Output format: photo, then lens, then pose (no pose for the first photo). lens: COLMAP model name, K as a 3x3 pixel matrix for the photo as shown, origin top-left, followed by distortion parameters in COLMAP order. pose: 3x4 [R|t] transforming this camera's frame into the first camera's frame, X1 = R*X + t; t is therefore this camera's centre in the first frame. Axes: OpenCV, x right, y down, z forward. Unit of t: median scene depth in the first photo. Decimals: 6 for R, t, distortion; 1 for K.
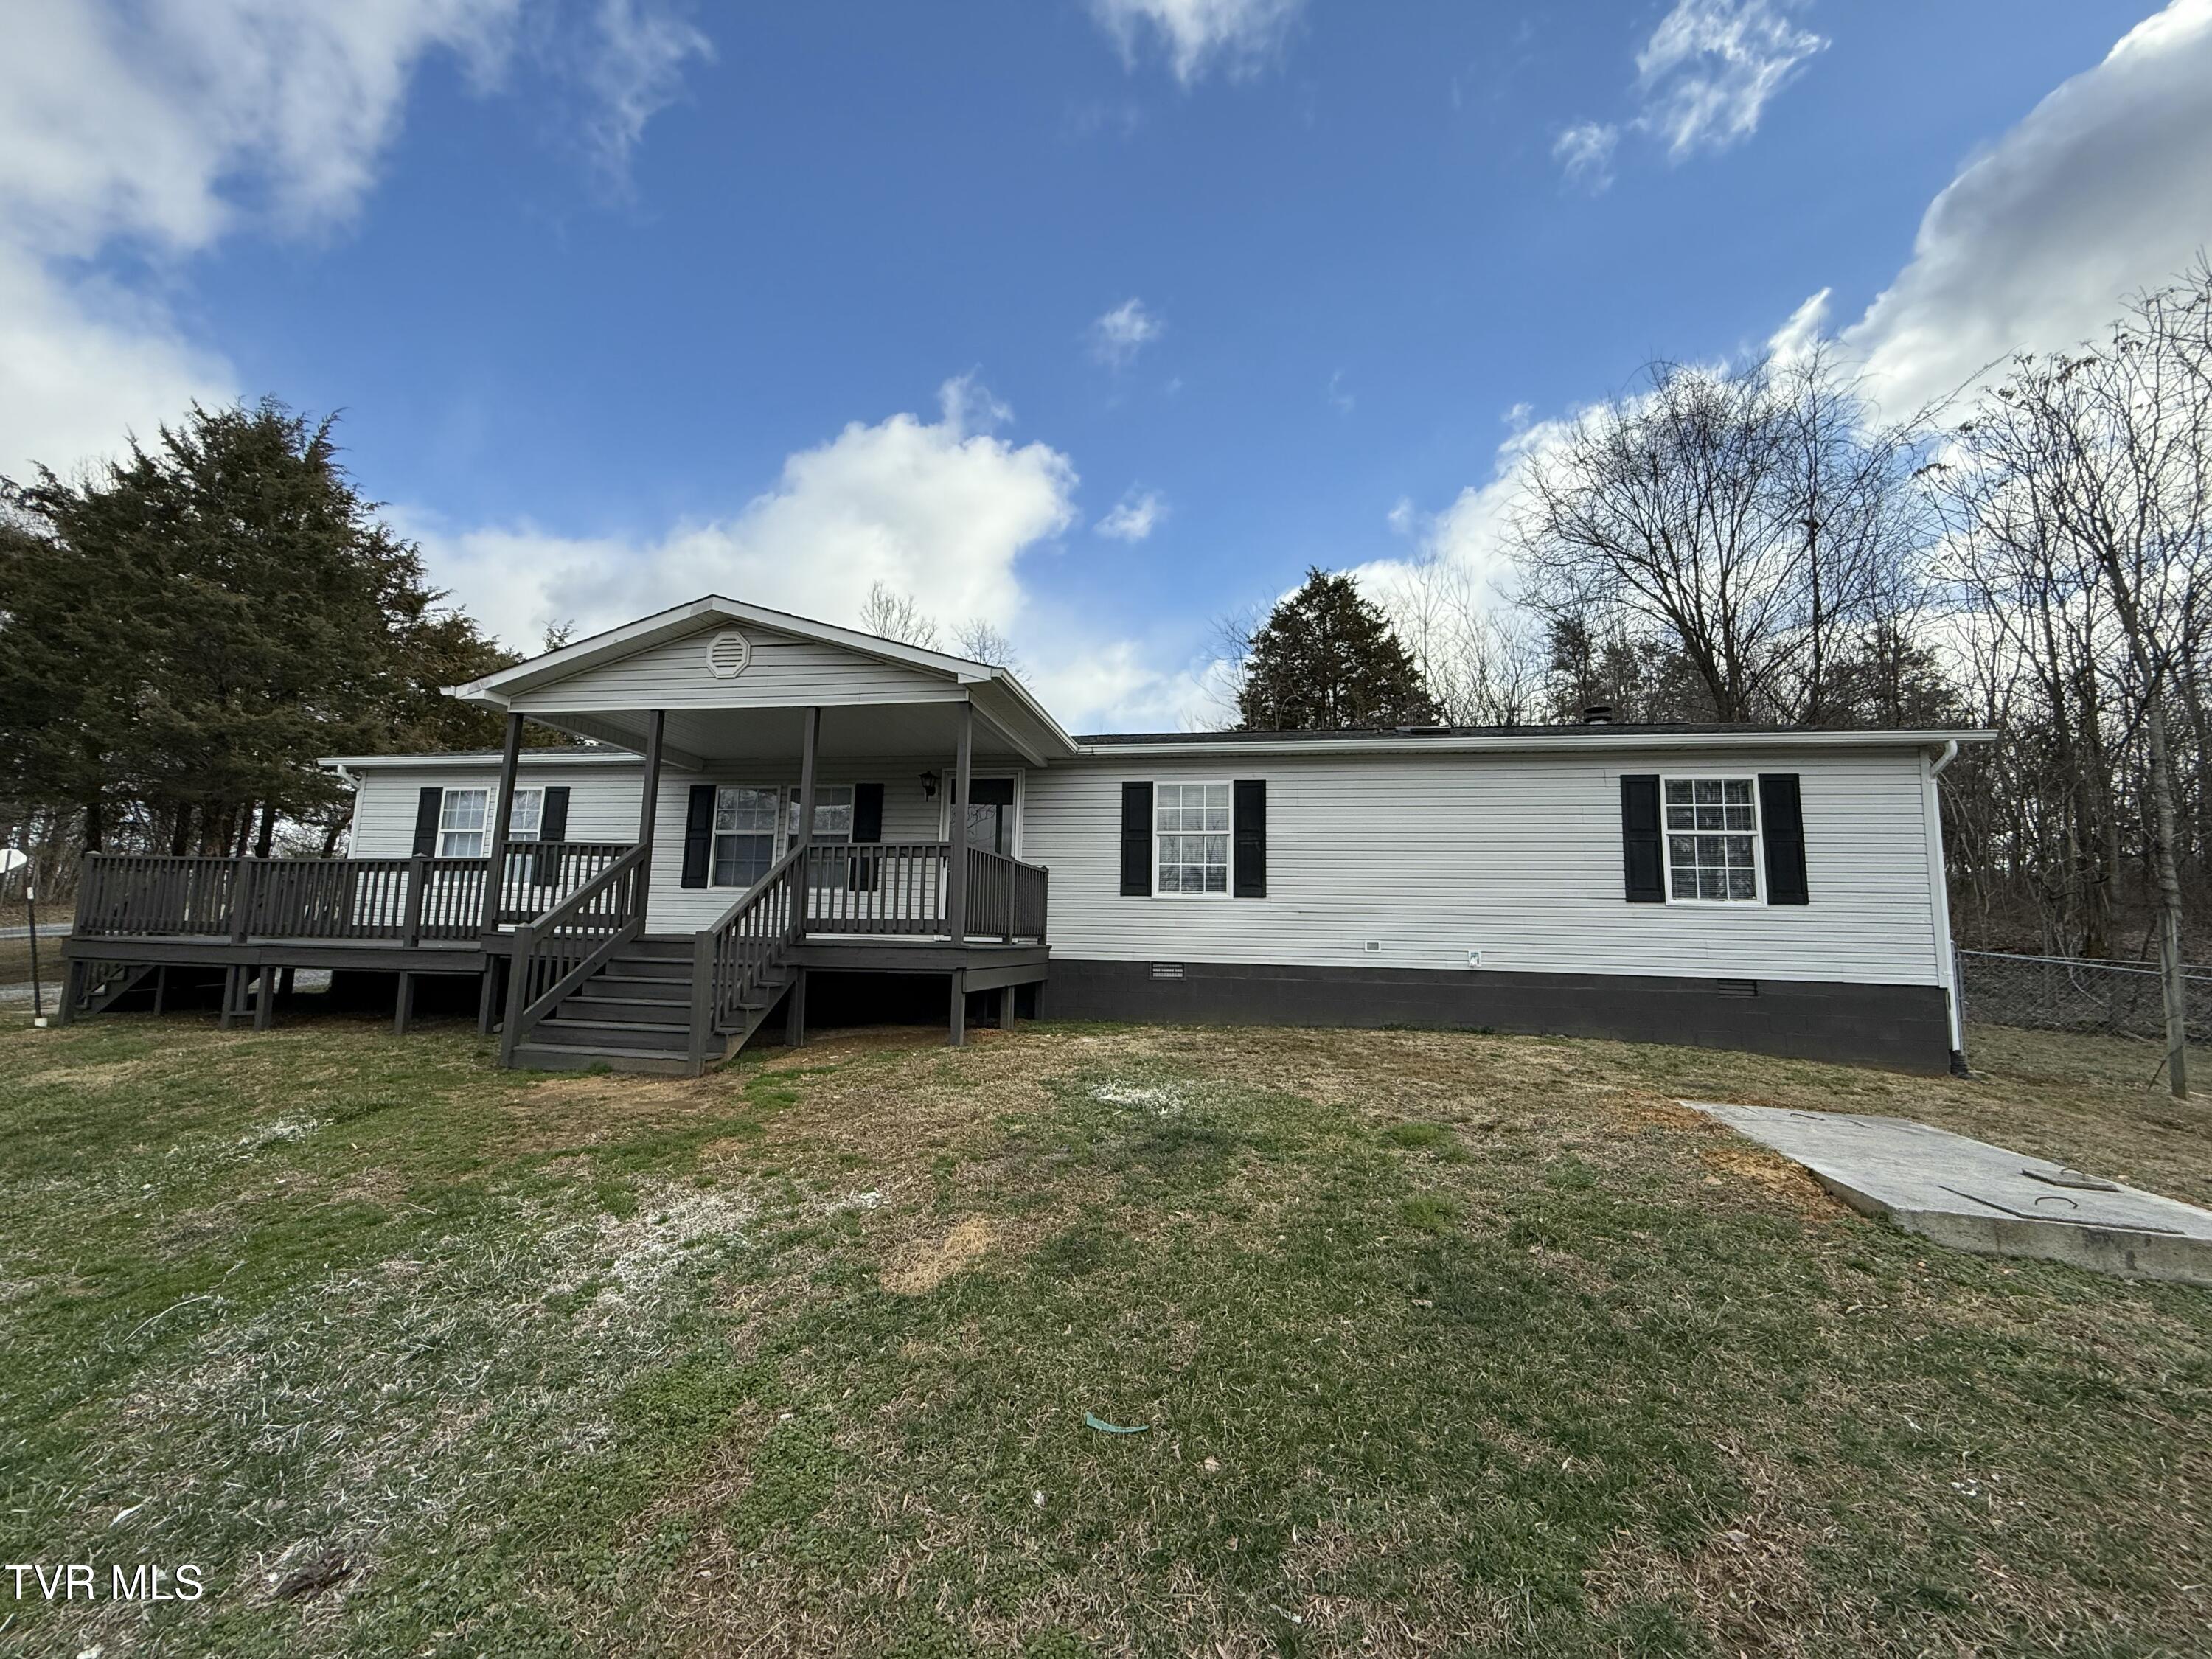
lens RADIAL K [[854.3, 0, 1096.5], [0, 854.3, 811.5], [0, 0, 1]] dist [0.000065, 0.000134]
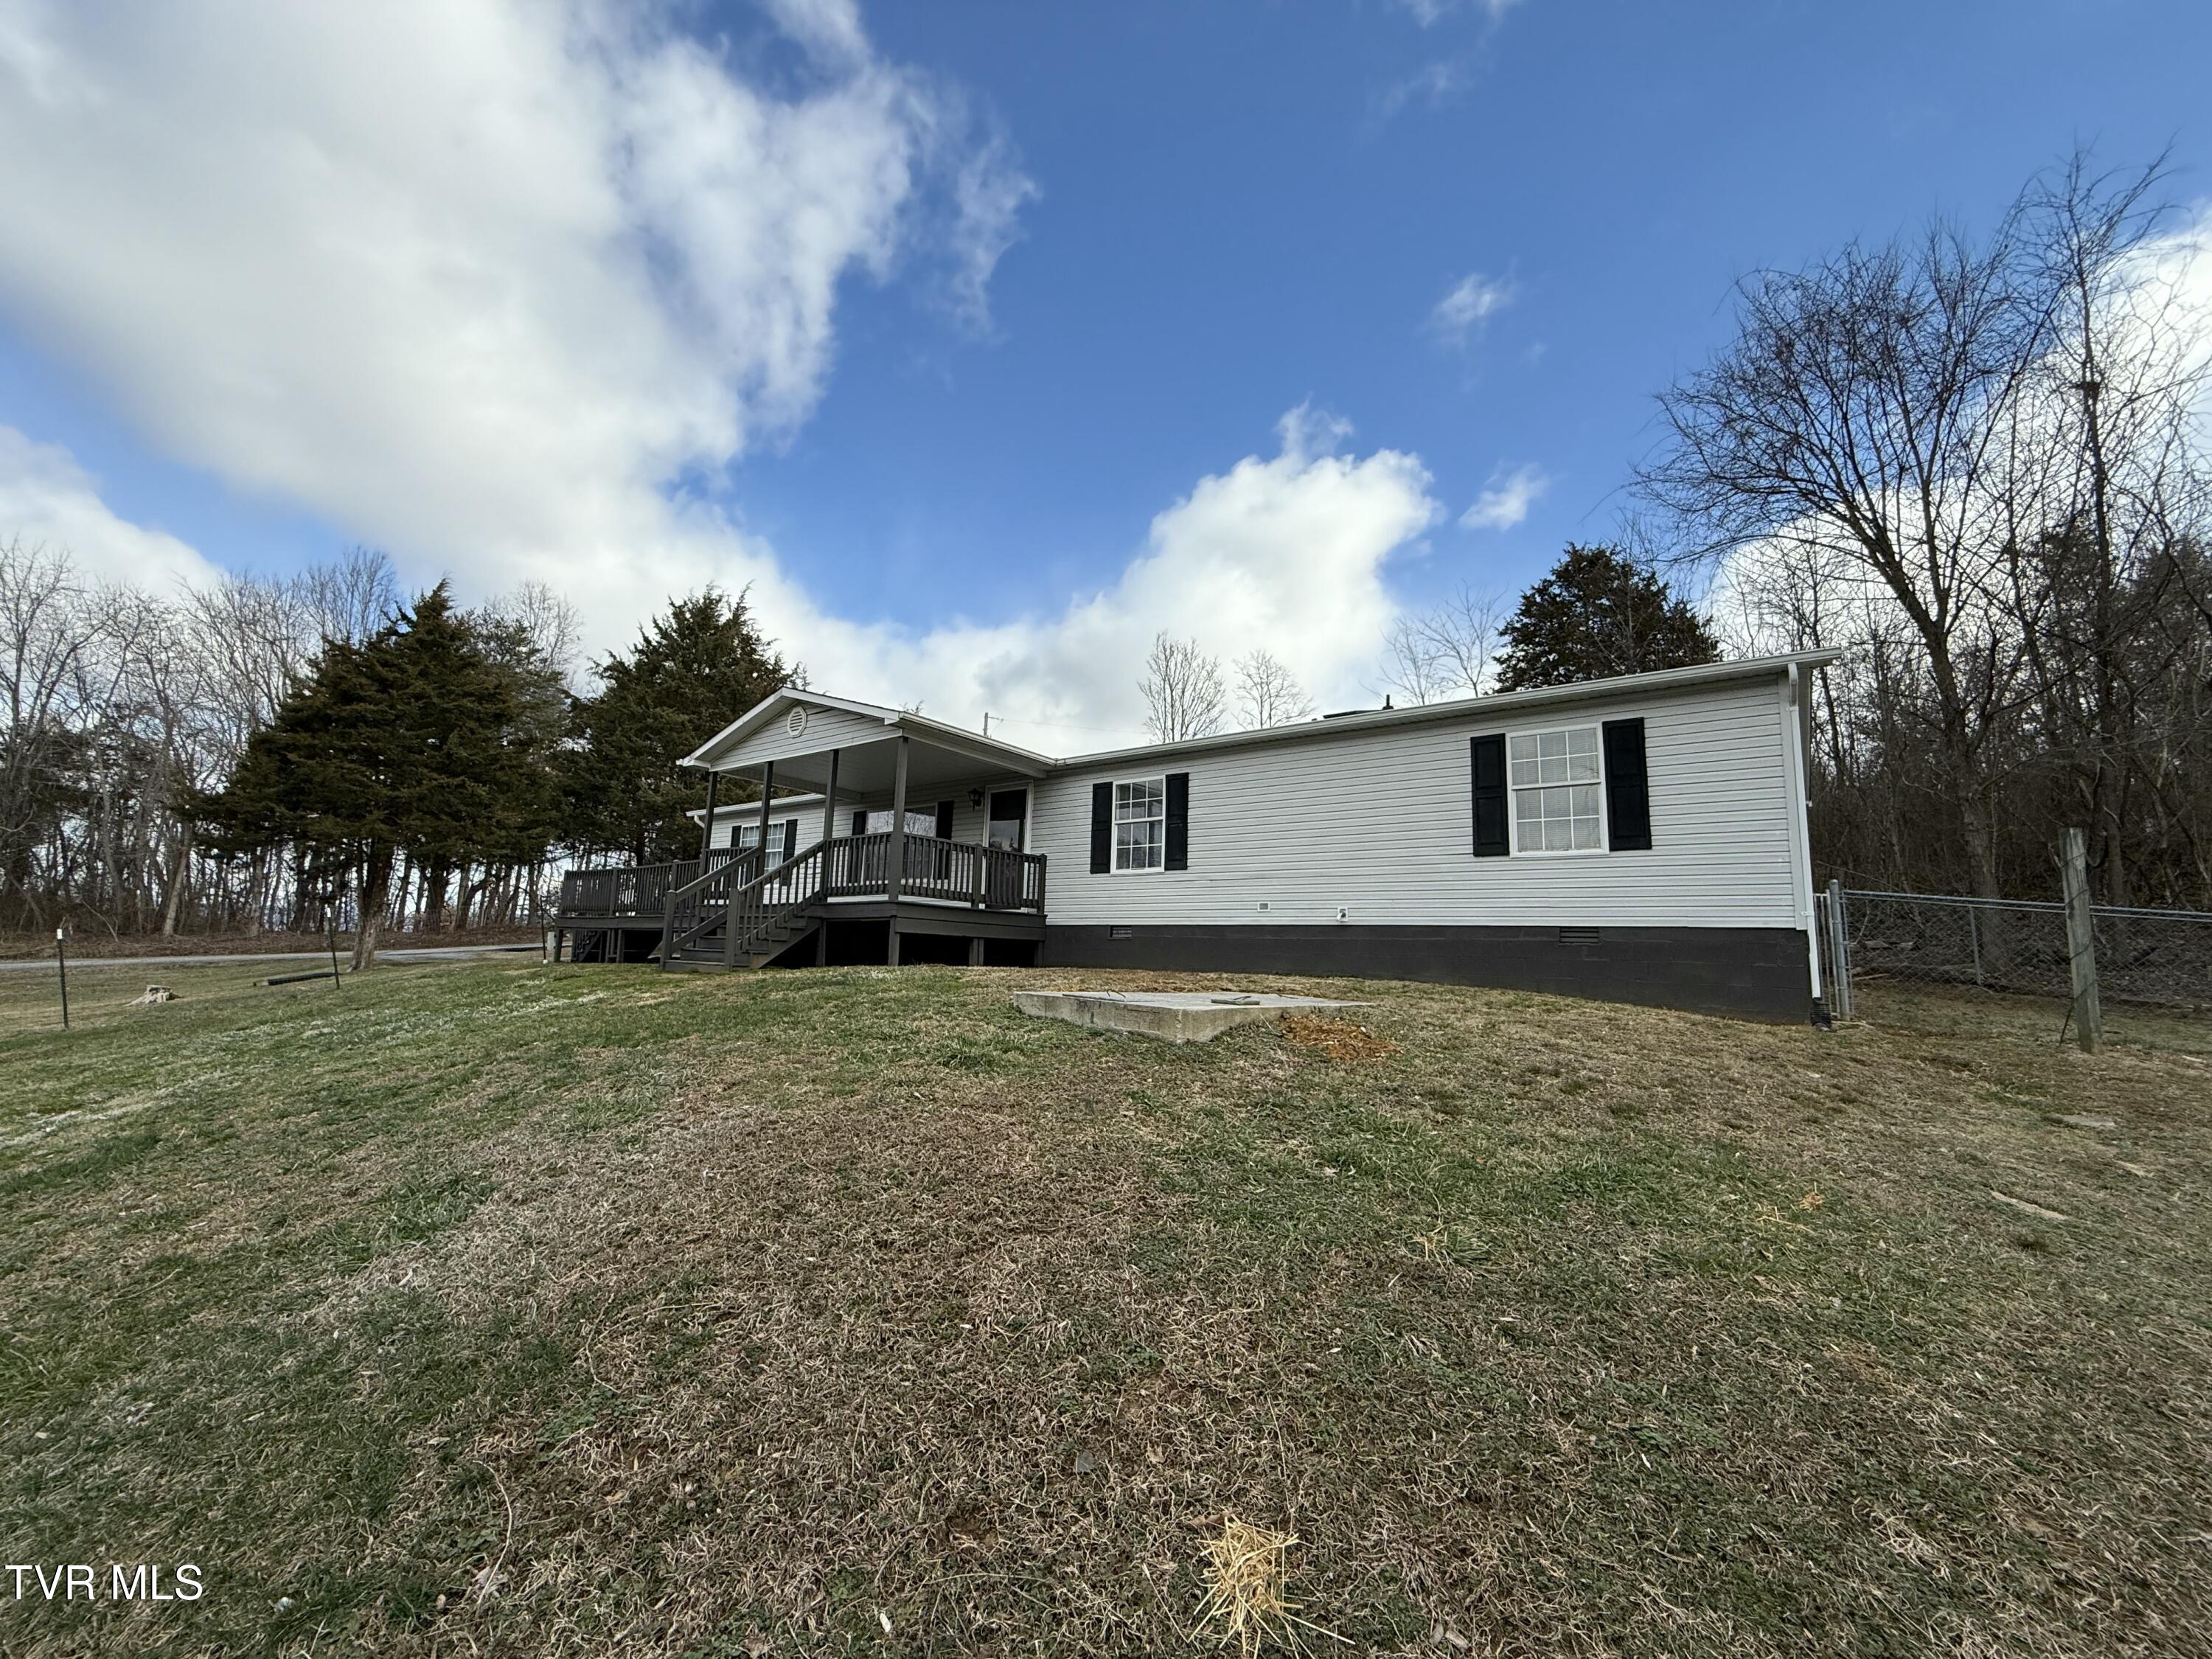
lens RADIAL K [[854.4, 0, 1098.6], [0, 854.4, 816.7], [0, 0, 1]] dist [0.000349, -0.000096]
pose [[0.896942, -0.067800, -0.436918, 0.612619], [0.057052, 0.997659, -0.037694, 0.064055], [0.438451, 0.008882, 0.898711, -0.143600]]
